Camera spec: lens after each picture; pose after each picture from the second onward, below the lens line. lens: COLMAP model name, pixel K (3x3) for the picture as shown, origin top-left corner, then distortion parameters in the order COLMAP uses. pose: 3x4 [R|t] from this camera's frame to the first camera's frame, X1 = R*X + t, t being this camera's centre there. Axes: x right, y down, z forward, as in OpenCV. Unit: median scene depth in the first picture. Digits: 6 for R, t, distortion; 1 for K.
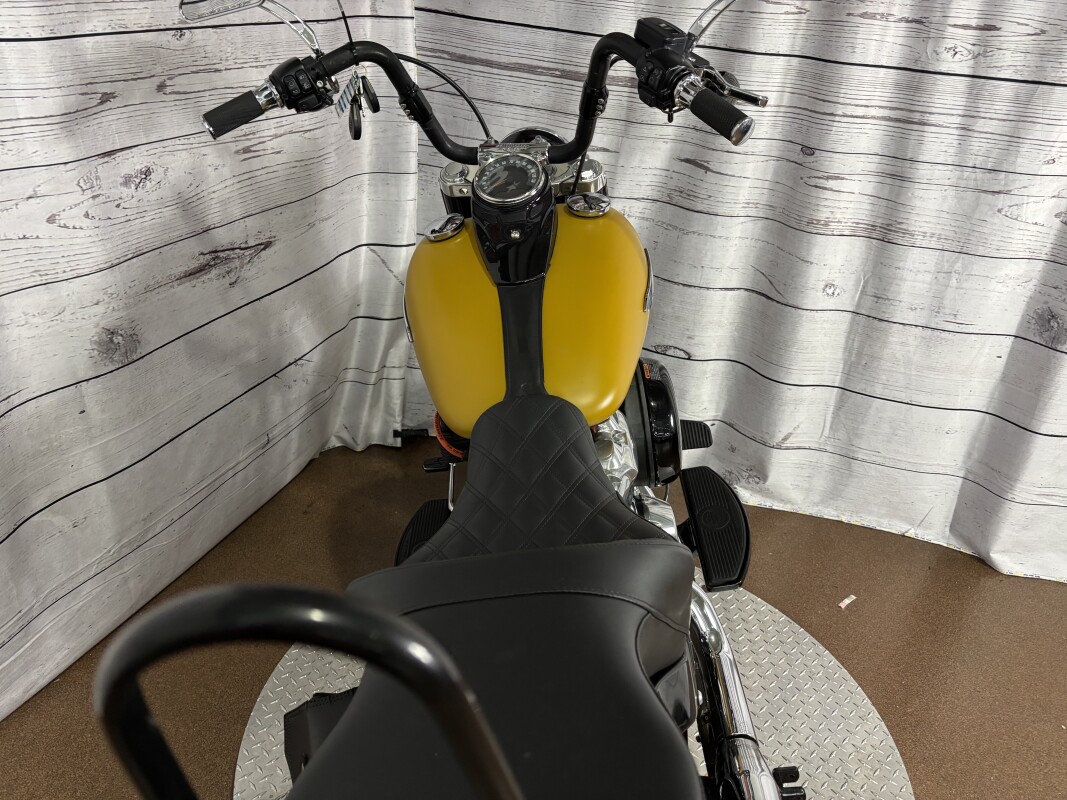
lens RADIAL K [[802.7, 0, 544.4], [0, 802.7, 402.8], [0, 0, 1]] dist [0.035578, -0.055389]
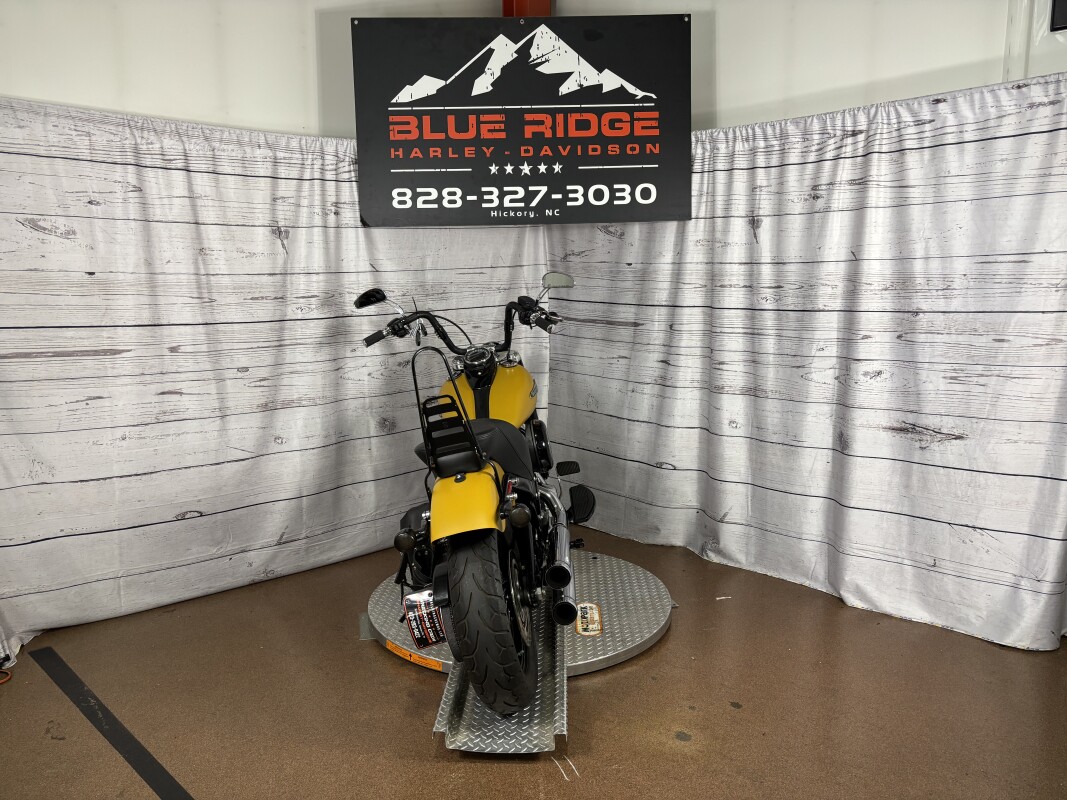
lens RADIAL K [[802.7, 0, 554.3], [0, 802.7, 401.5], [0, 0, 1]] dist [0.035578, -0.055389]
pose [[0.890925, -0.009726, -0.454046, 0.882886], [-0.138301, 0.946475, -0.291648, 0.421426], [0.432579, 0.322631, 0.841893, -0.754685]]
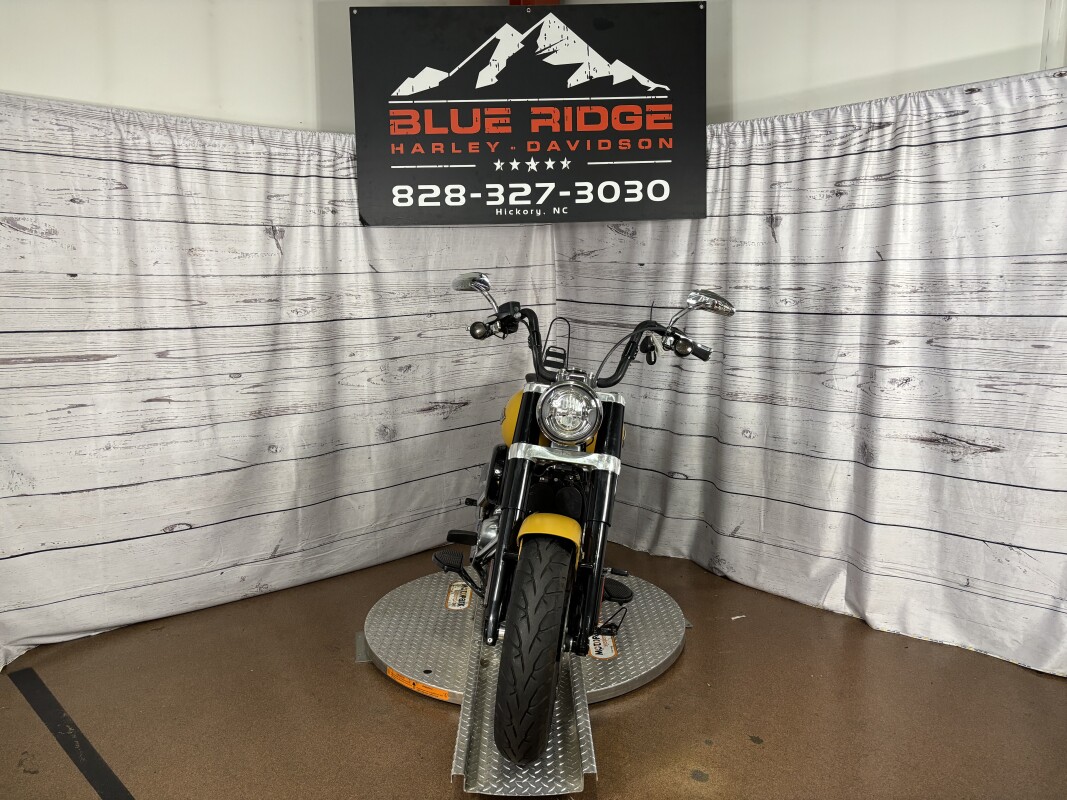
lens RADIAL K [[802.7, 0, 552.2], [0, 802.7, 398.8], [0, 0, 1]] dist [0.035578, -0.055389]
pose [[0.884832, -0.009441, -0.465814, 0.844086], [-0.143831, 0.945426, -0.292374, 0.377894], [0.443153, 0.325700, 0.835185, -0.682935]]
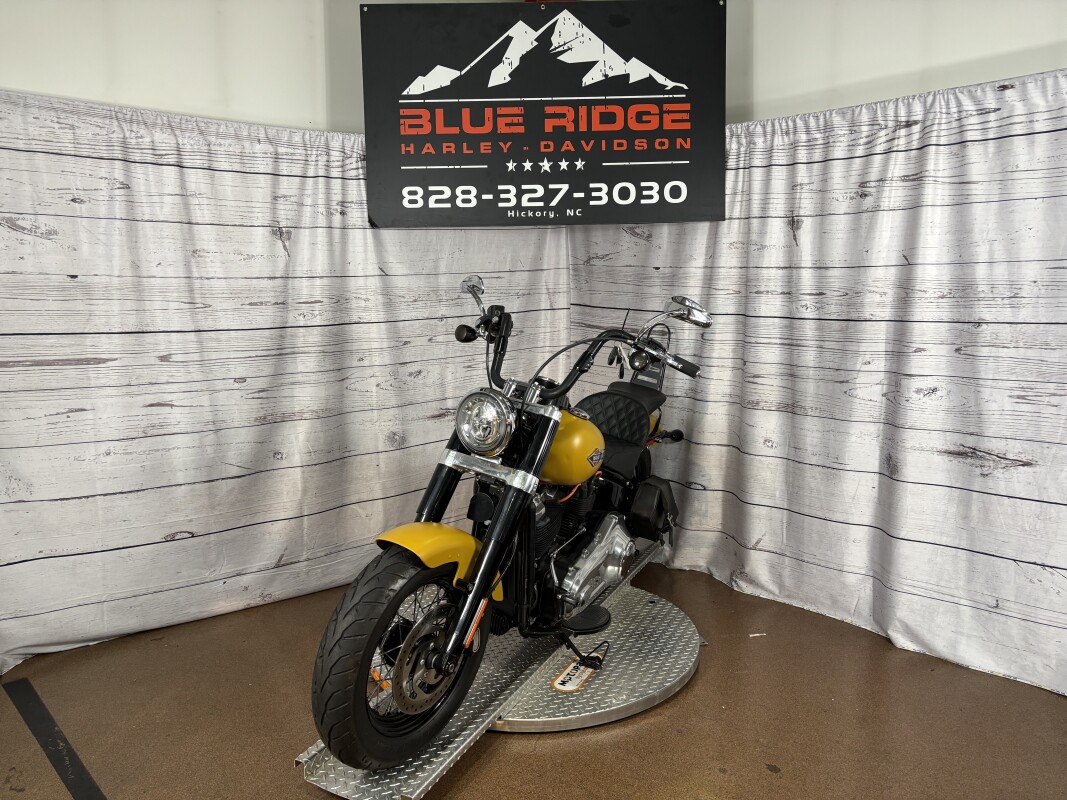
lens RADIAL K [[802.7, 0, 554.0], [0, 802.7, 399.6], [0, 0, 1]] dist [0.035578, -0.055389]
pose [[0.874121, -0.005171, -0.485681, 0.835101], [-0.157646, 0.942788, -0.293767, 0.354745], [0.459413, 0.333353, 0.823295, -0.632622]]
